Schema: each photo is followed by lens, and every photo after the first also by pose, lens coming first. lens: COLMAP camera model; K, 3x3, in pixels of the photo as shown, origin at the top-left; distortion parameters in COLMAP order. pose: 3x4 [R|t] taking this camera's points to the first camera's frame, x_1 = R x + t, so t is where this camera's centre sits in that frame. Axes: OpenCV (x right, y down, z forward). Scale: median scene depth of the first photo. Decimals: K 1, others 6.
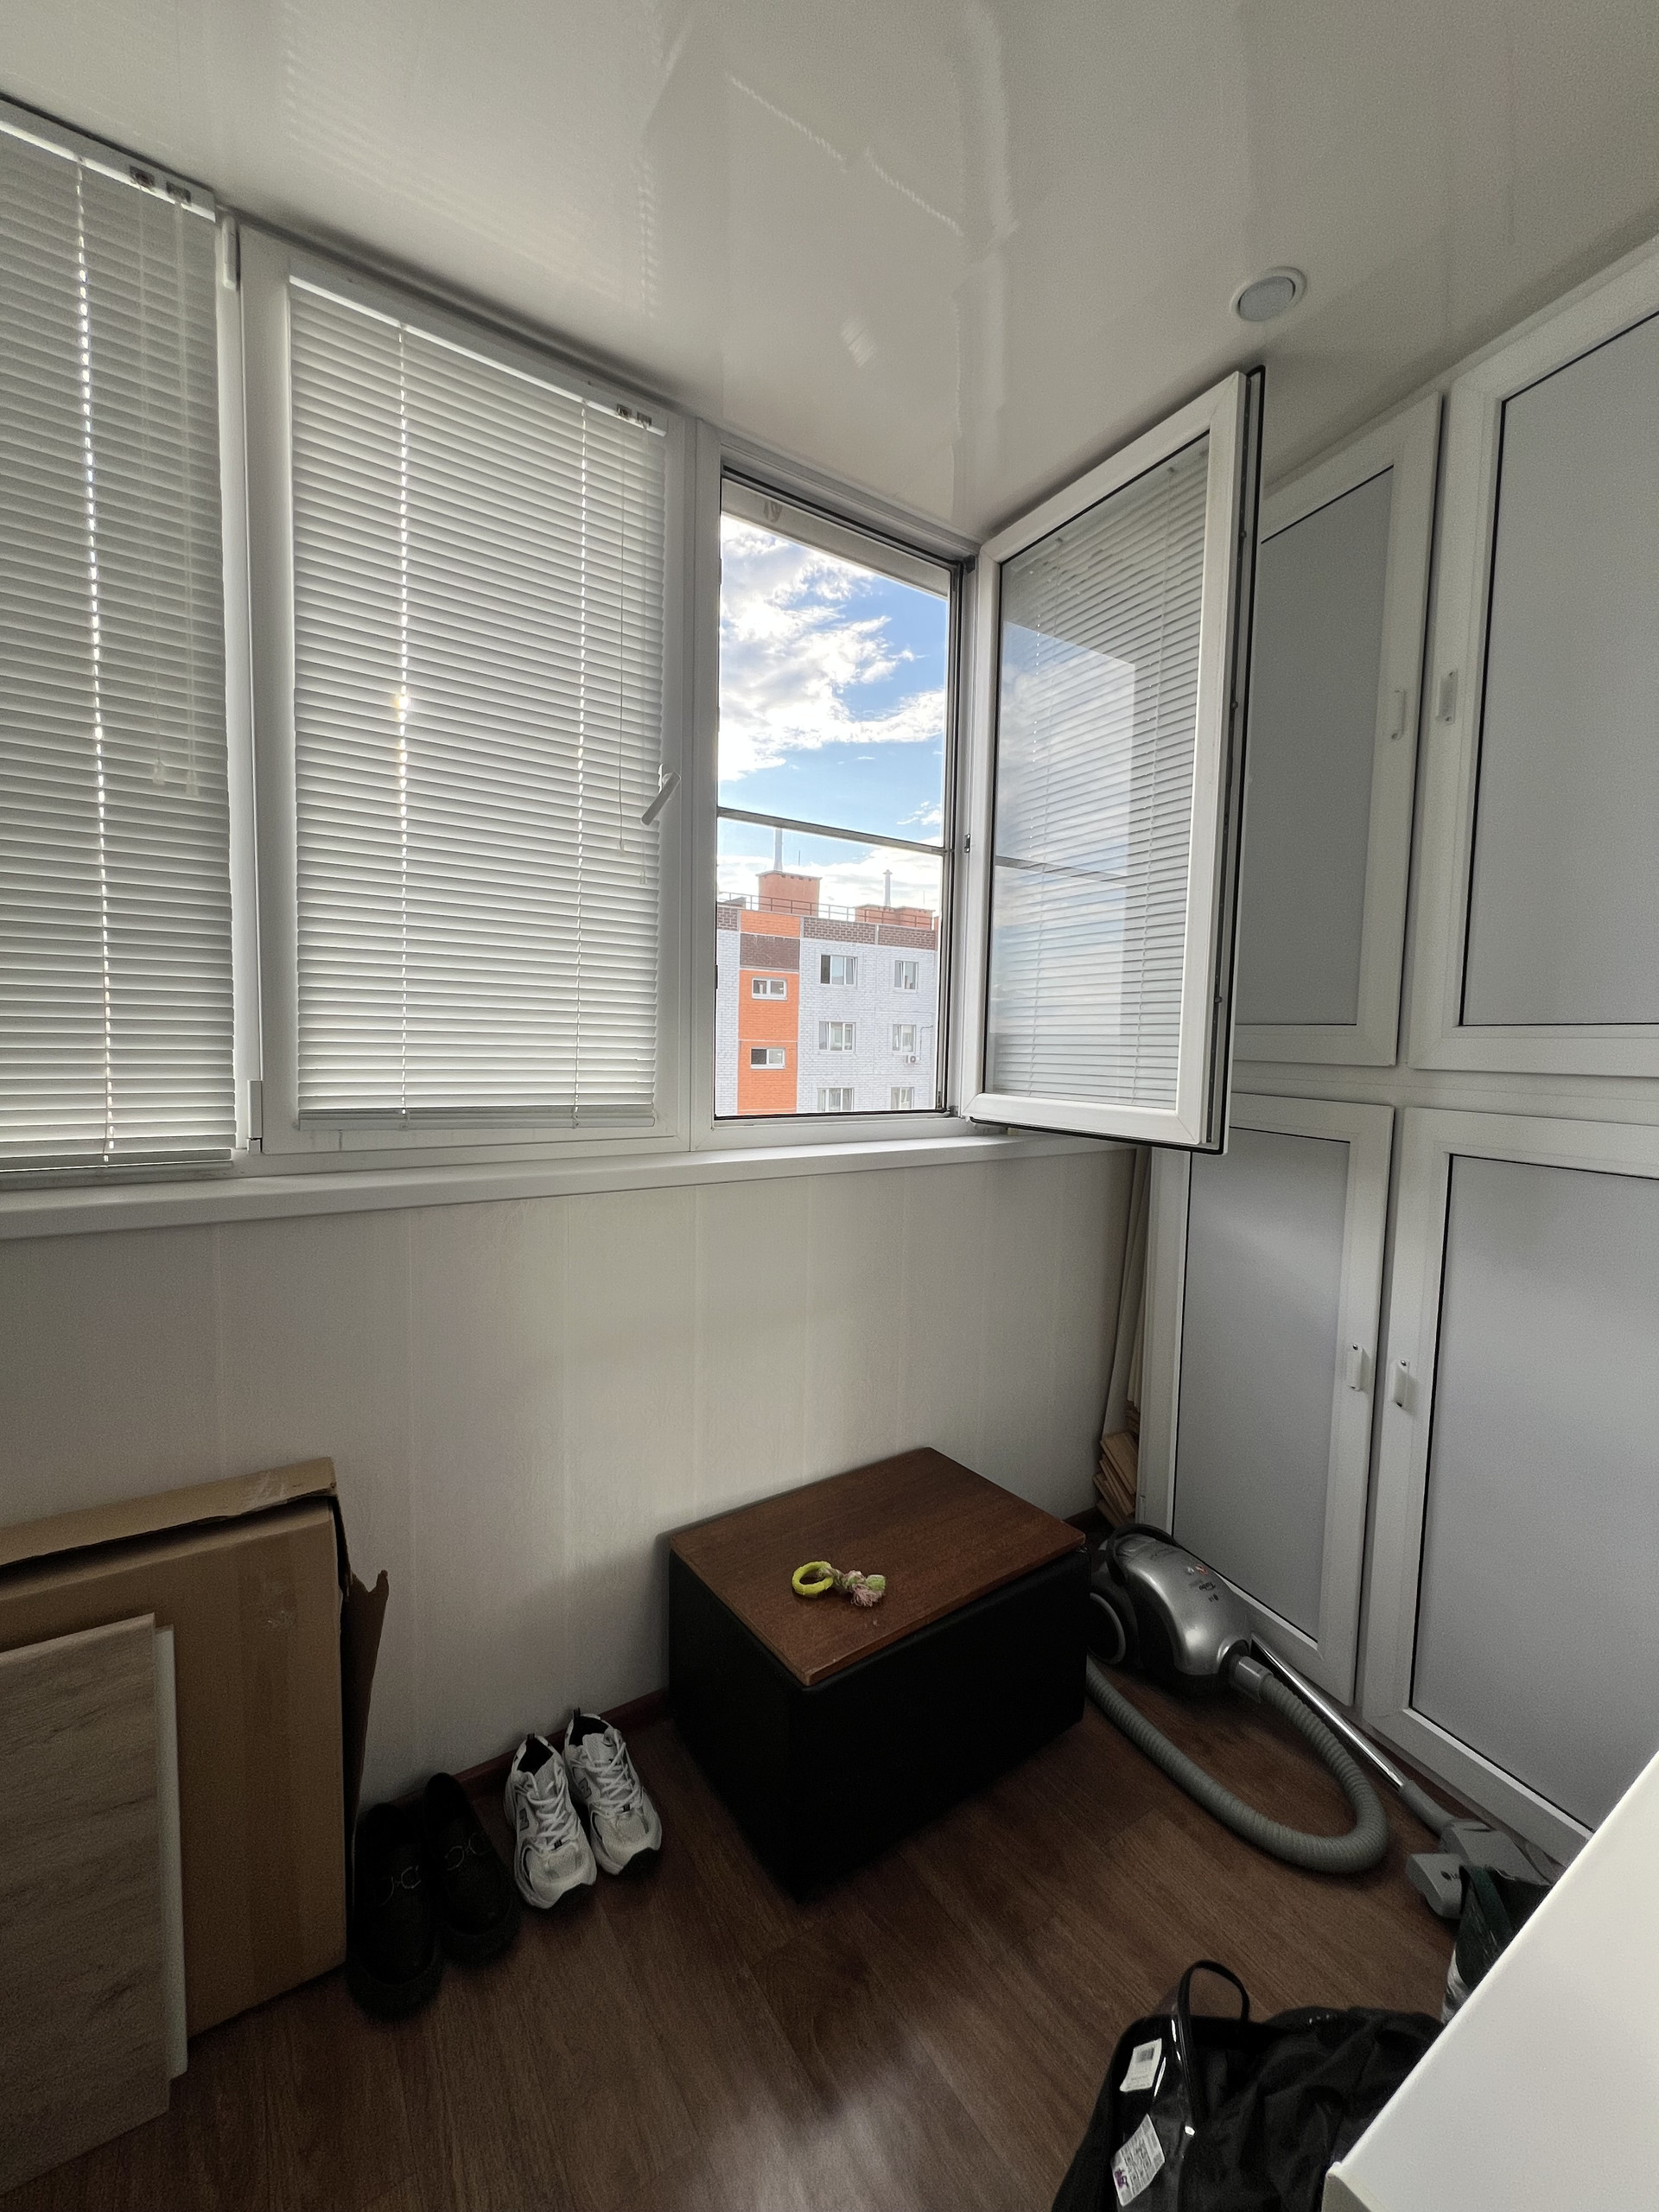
lens RADIAL K [[886.6, 0, 838.6], [0, 886.6, 1107.0], [0, 0, 1]] dist [-0.001705, -0.000031]
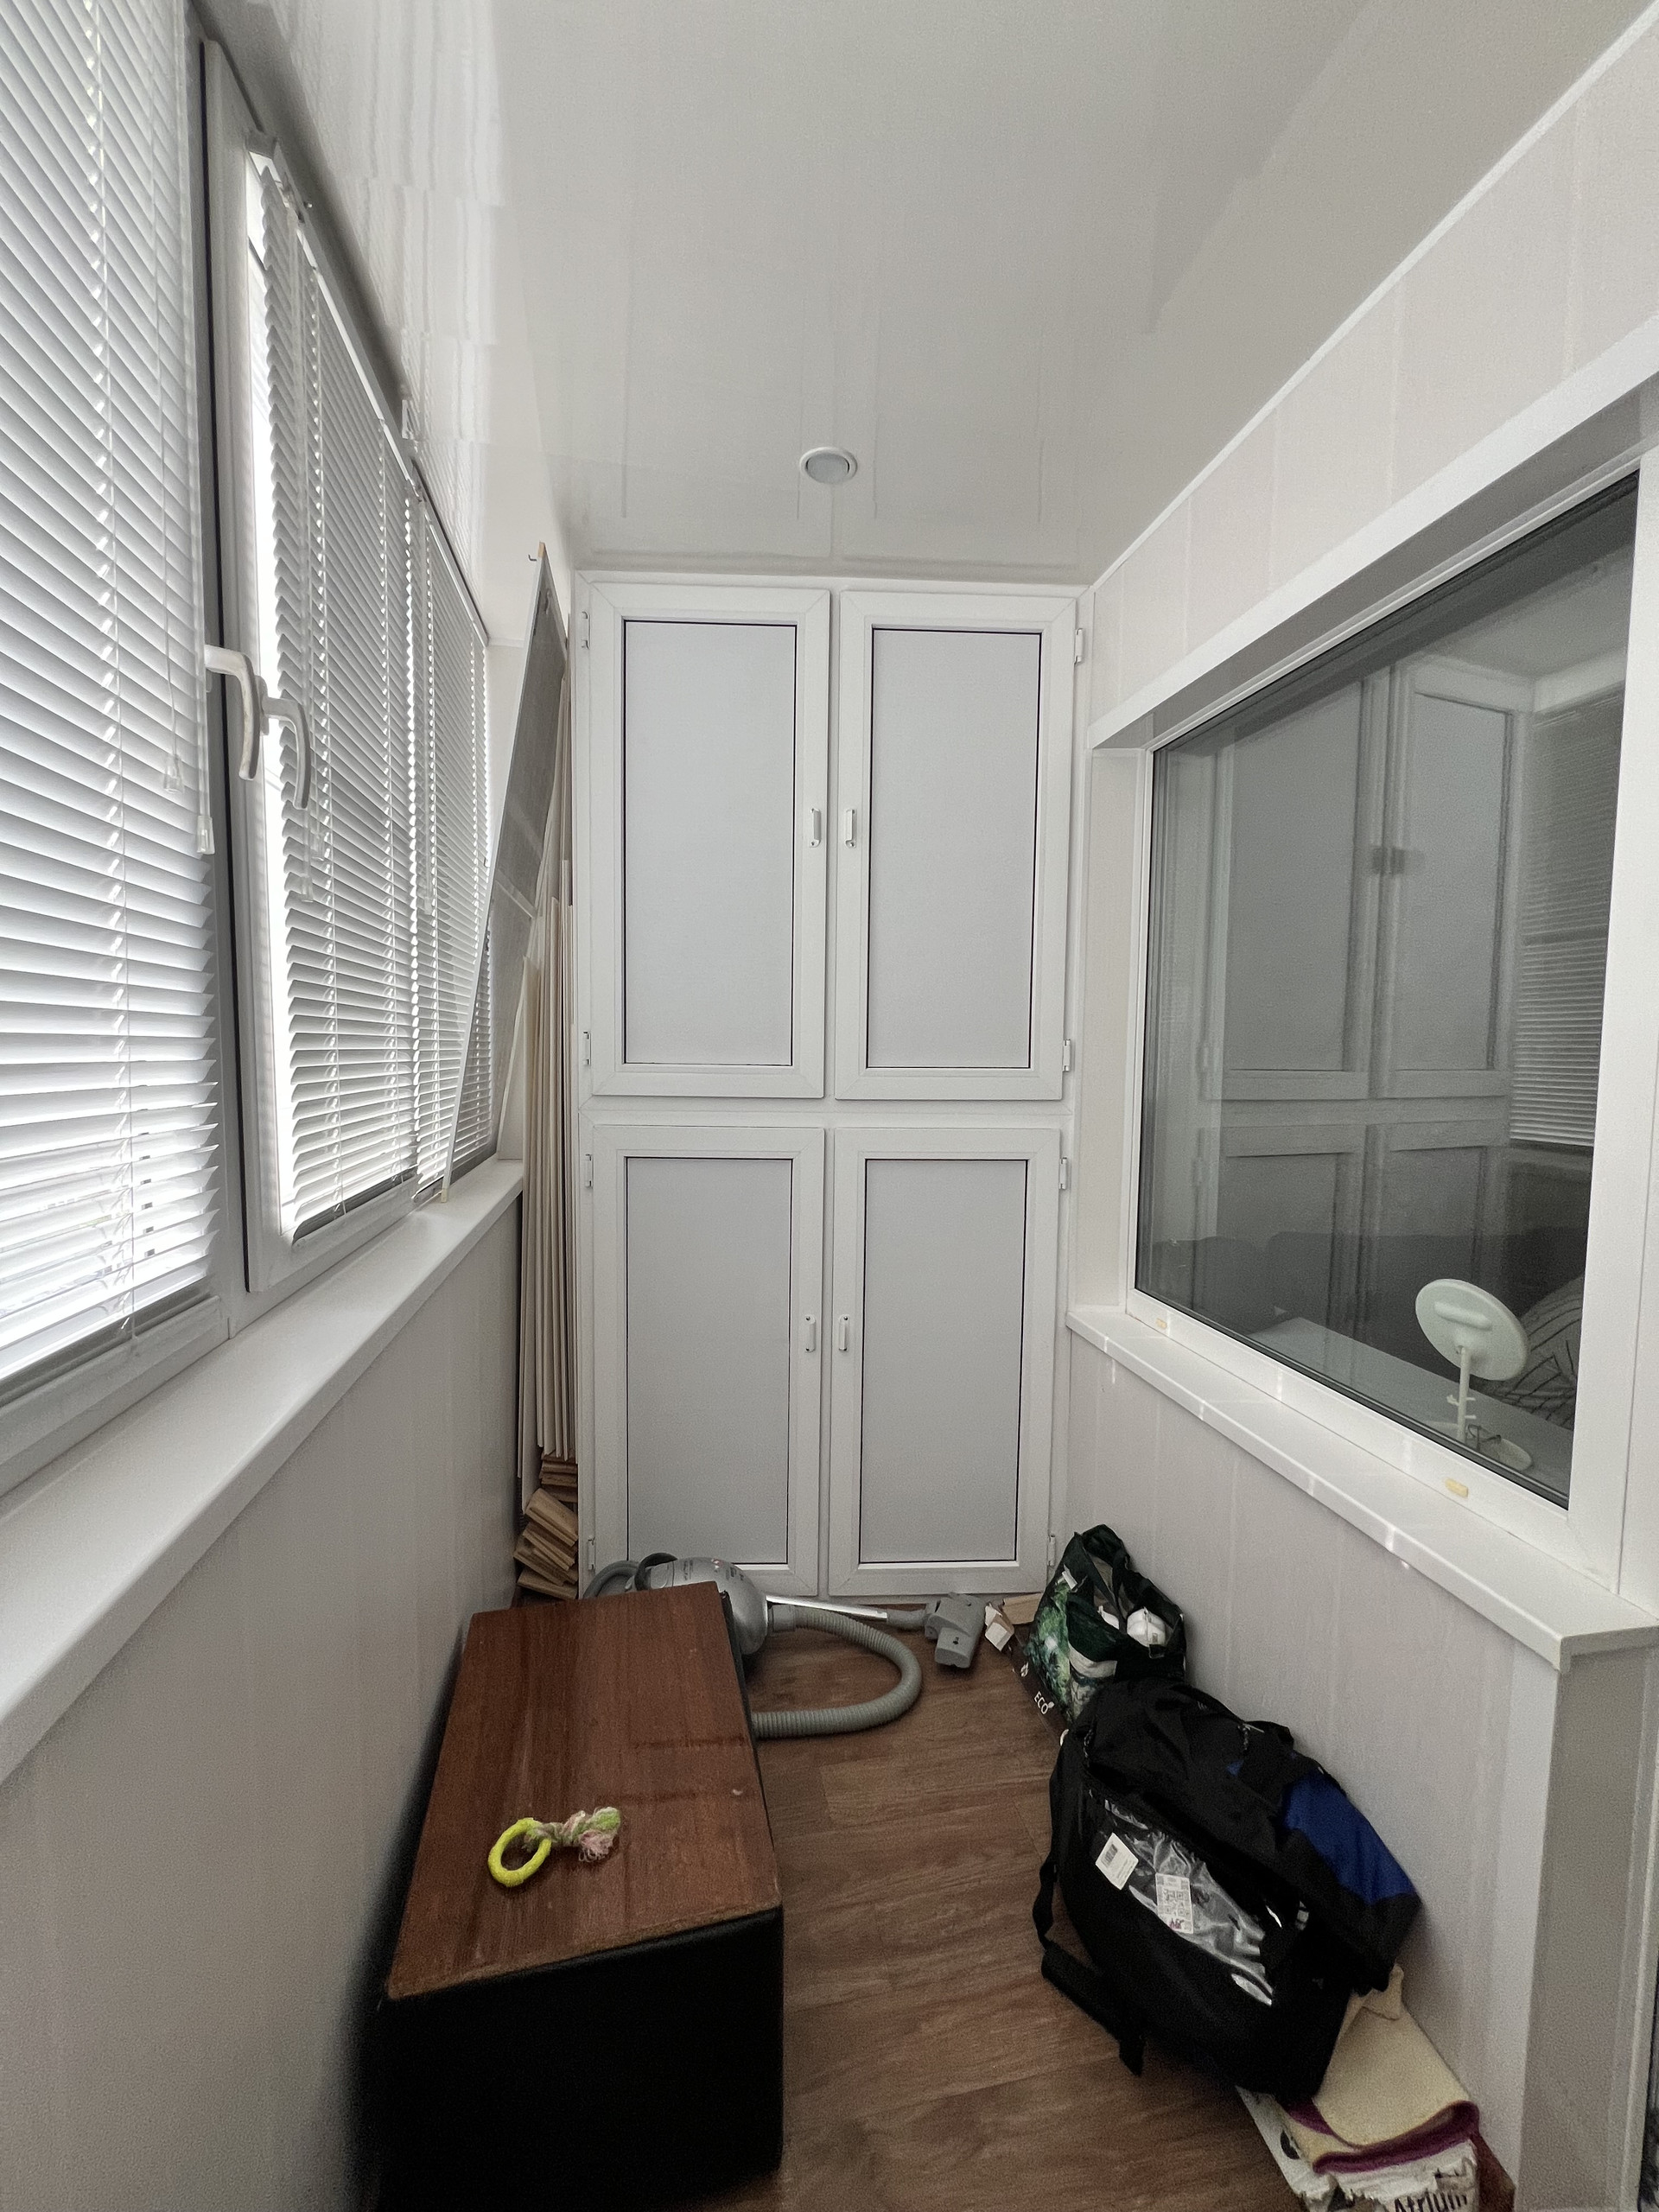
lens RADIAL K [[886.6, 0, 838.6], [0, 886.6, 1107.0], [0, 0, 1]] dist [-0.001705, -0.000031]
pose [[0.369859, -0.080489, 0.925595, -0.579811], [0.059323, 0.996253, 0.062928, -0.114944], [-0.927192, 0.031634, 0.373248, 0.494798]]
